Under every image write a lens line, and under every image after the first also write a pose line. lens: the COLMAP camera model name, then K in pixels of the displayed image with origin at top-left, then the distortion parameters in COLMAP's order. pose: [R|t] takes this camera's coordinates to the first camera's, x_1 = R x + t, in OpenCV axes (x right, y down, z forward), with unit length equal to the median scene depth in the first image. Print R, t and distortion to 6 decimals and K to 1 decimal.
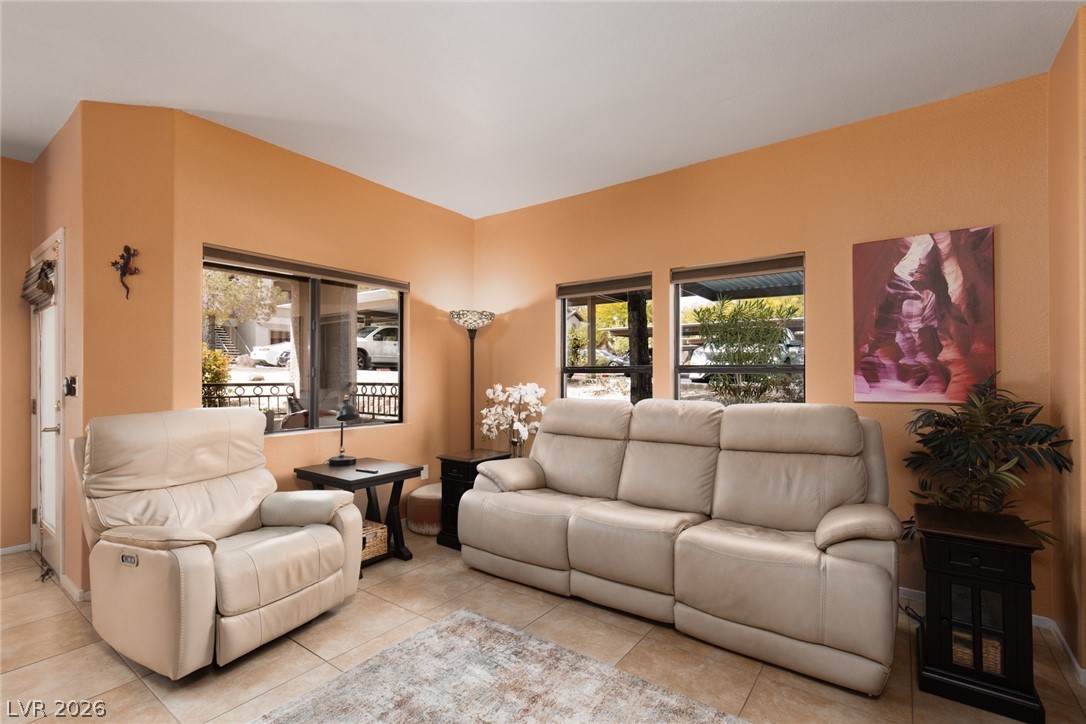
lens RADIAL K [[485.8, 0, 546.1], [0, 485.8, 366.8], [0, 0, 1]] dist [0.015498, -0.000463]
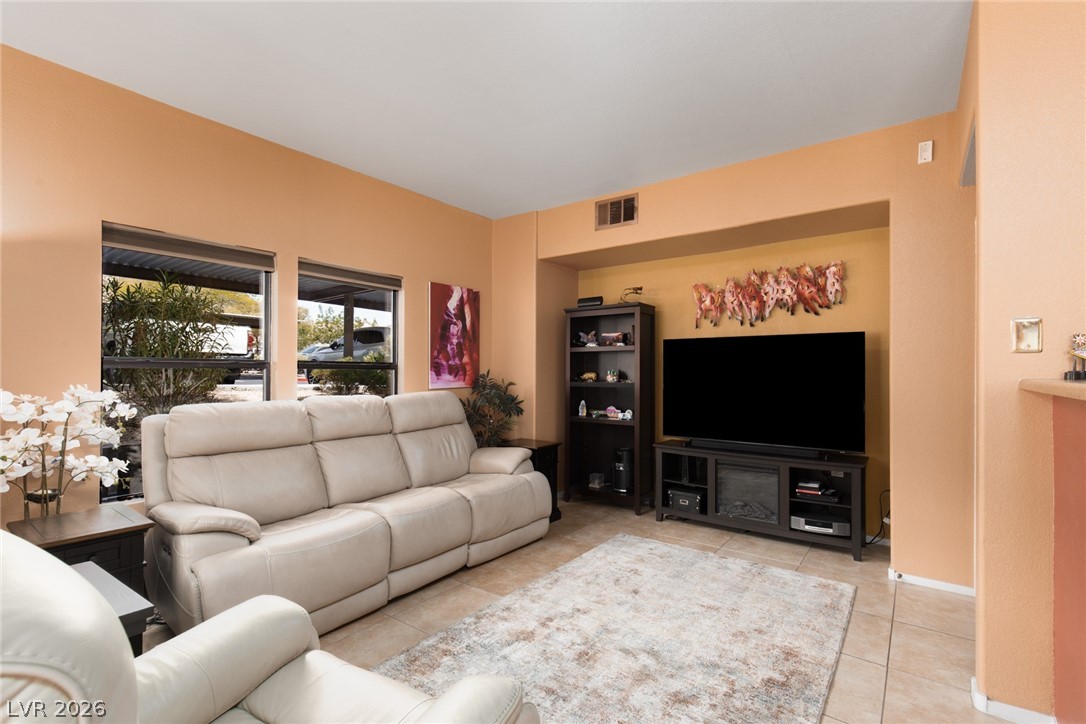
lens RADIAL K [[494.9, 0, 540.4], [0, 494.9, 367.8], [0, 0, 1]] dist [0.002781, -0.000045]
pose [[0.028534, 0.007165, 0.999567, -0.891244], [-0.019370, 0.999791, -0.006613, 0.011059], [-0.999405, -0.019173, 0.028667, 0.665635]]
